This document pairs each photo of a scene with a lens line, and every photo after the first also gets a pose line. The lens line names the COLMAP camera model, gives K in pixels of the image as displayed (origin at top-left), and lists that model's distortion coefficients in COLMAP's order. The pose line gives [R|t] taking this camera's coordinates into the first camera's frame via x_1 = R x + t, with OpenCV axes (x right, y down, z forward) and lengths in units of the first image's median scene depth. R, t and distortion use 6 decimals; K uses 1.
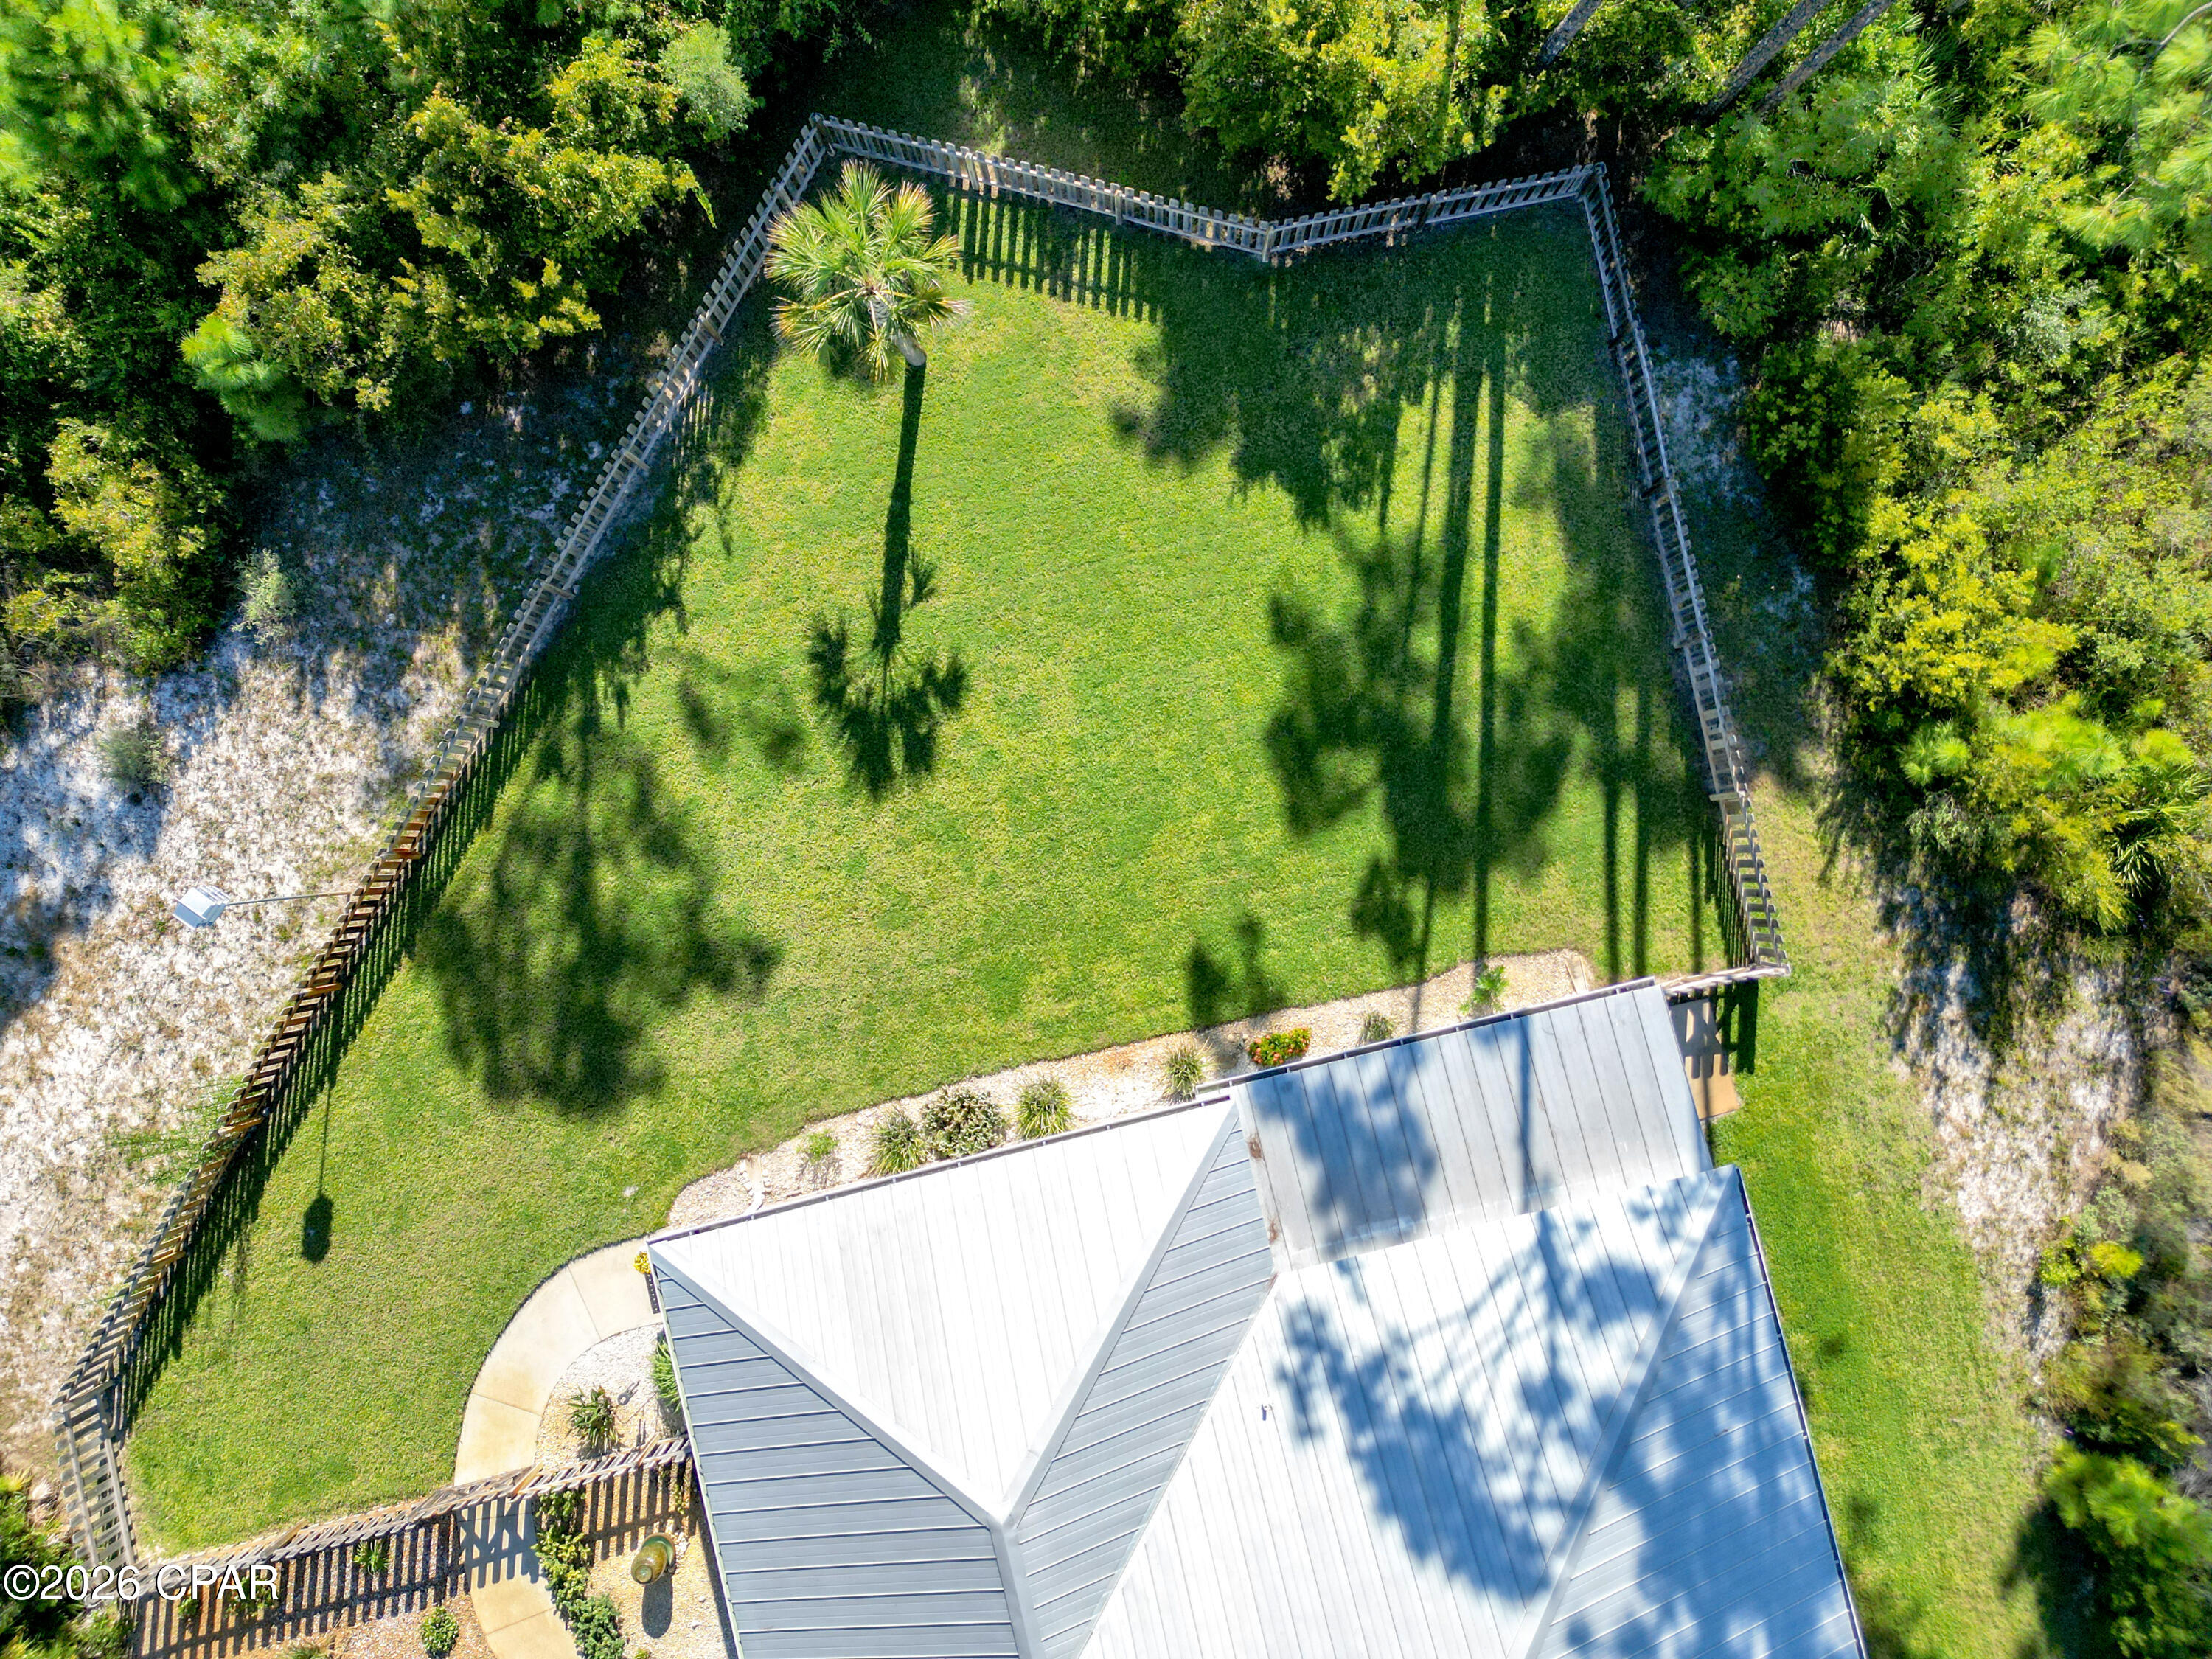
lens RADIAL K [[1579.2, 0, 1106.0], [0, 1579.2, 829.5], [0, 0, 1]] dist [0.096362, -0.137453]
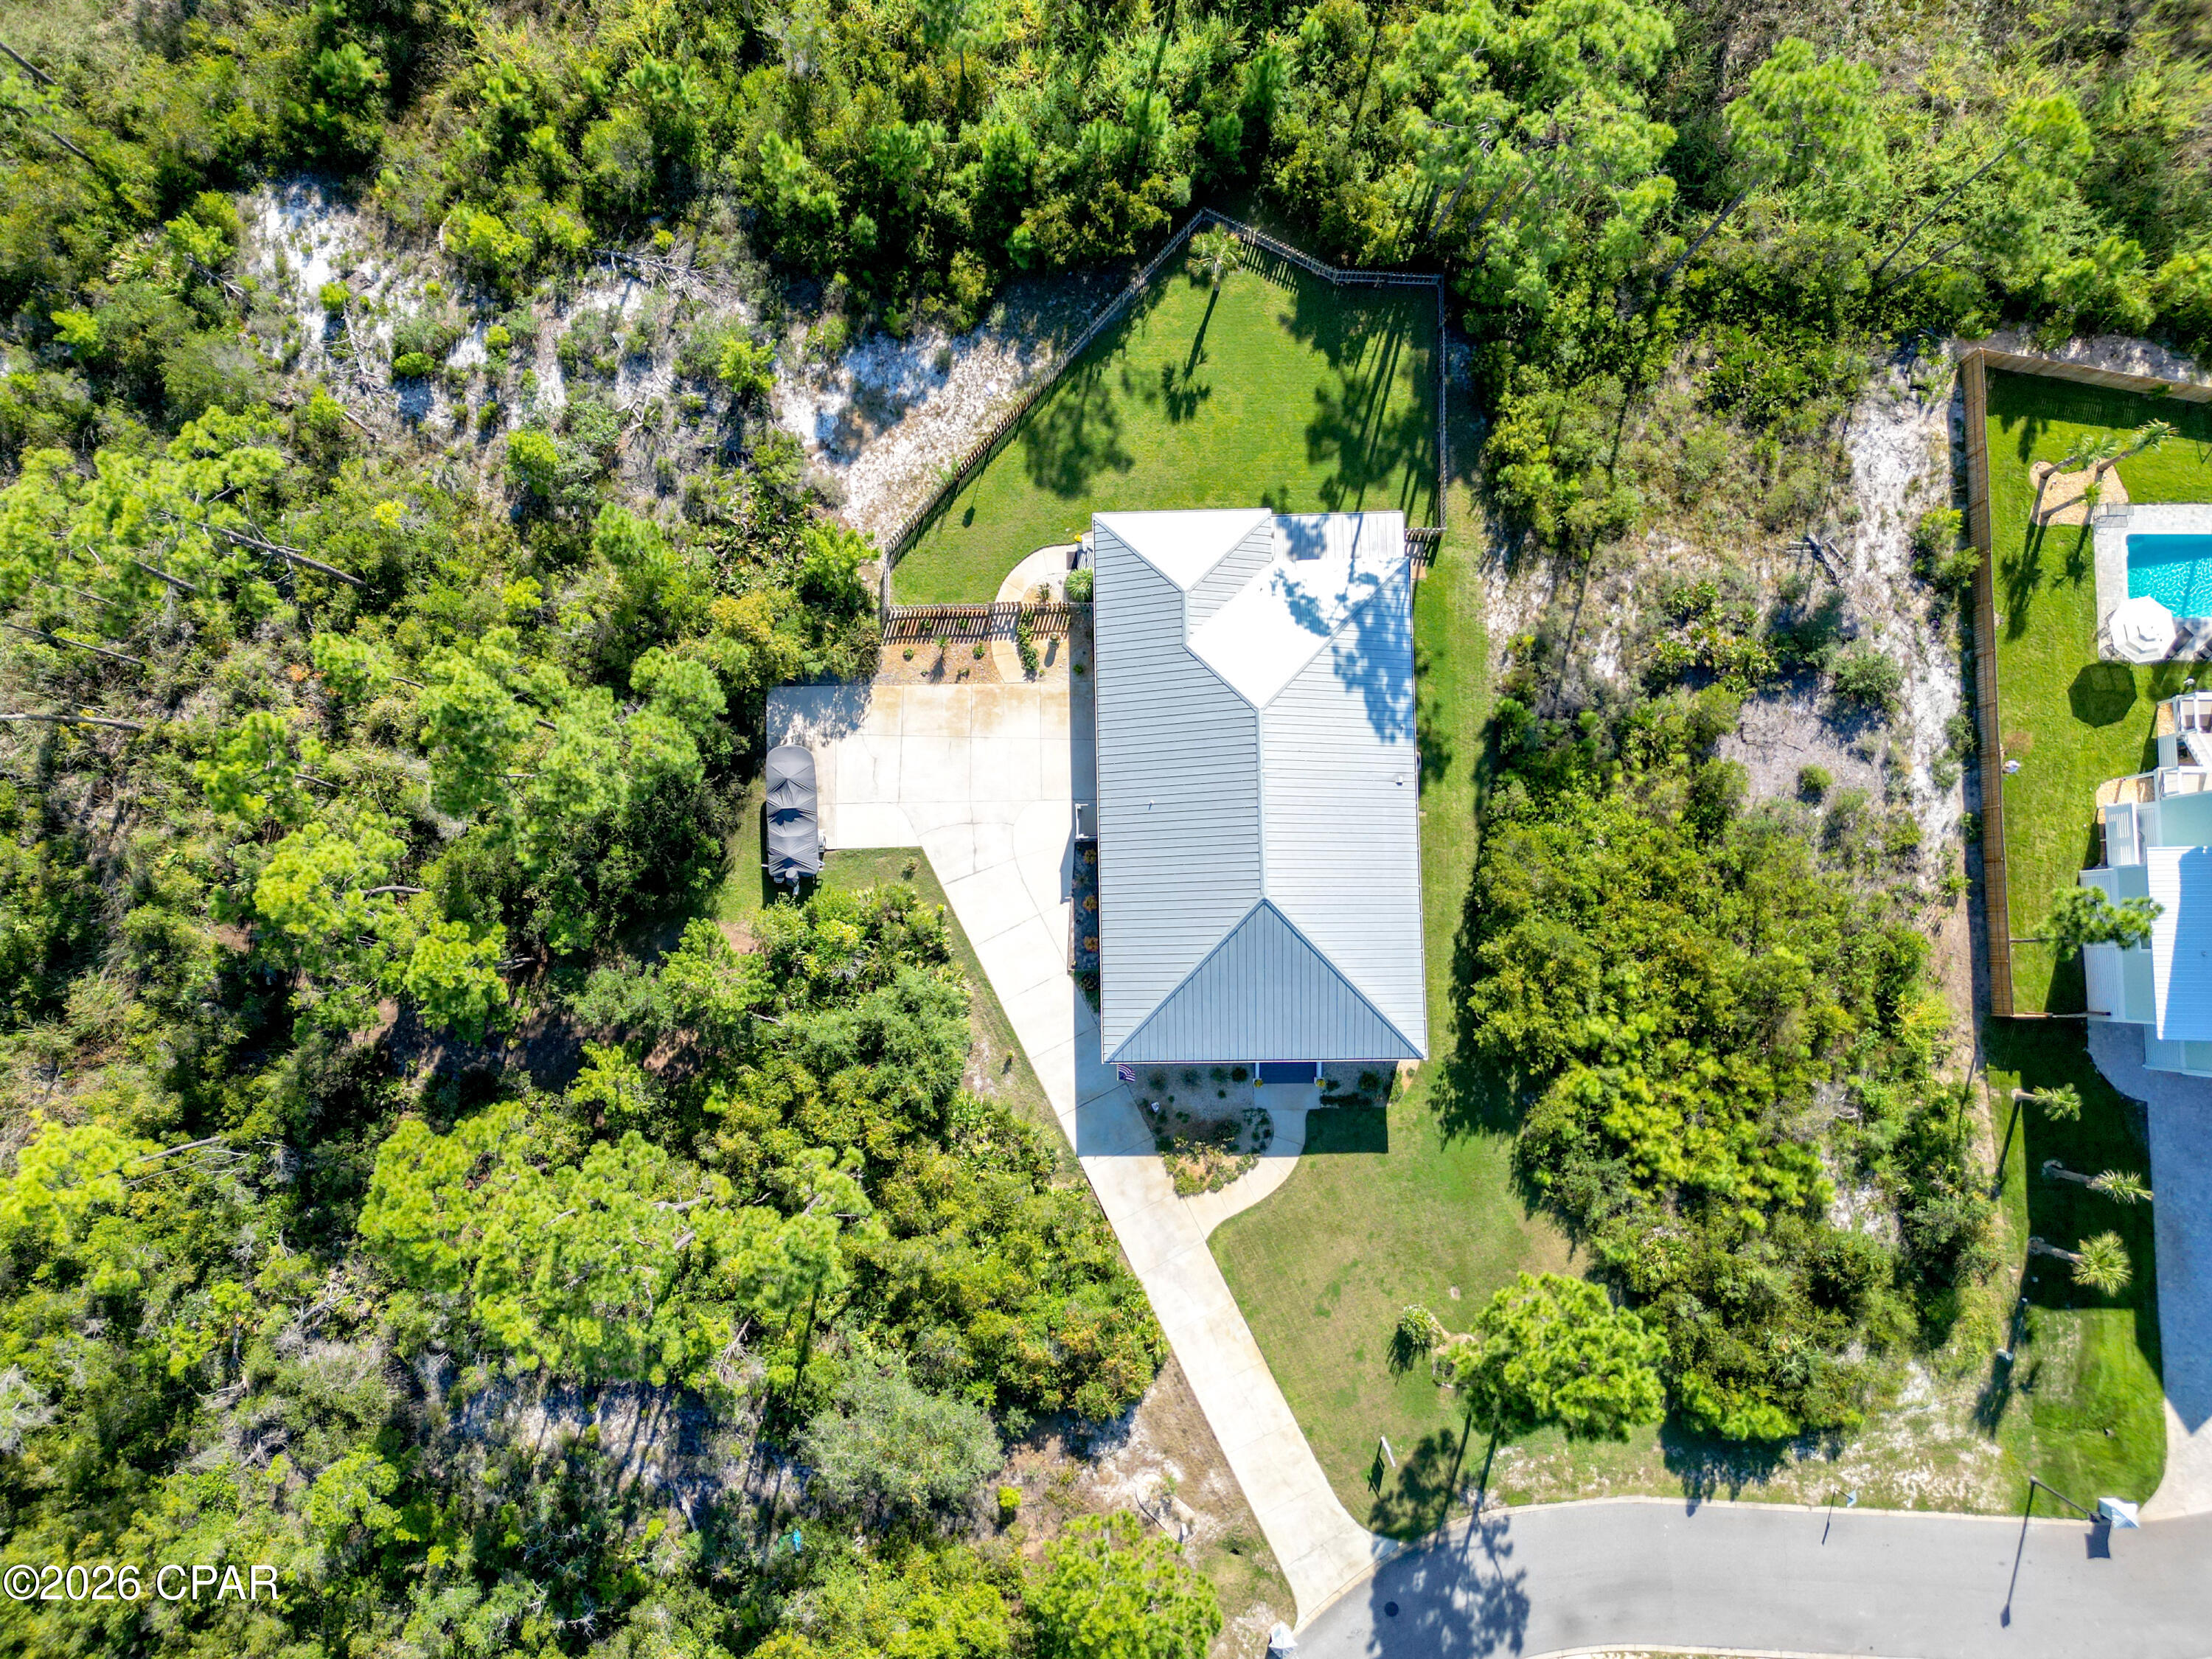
lens RADIAL K [[1552.2, 0, 1106.0], [0, 1552.2, 829.5], [0, 0, 1]] dist [0.002473, -0.002978]
pose [[0.975608, 0.219330, -0.009145, -0.074676], [-0.219520, 0.974701, -0.042065, 0.911638], [-0.000313, 0.043046, 0.999073, -1.980371]]
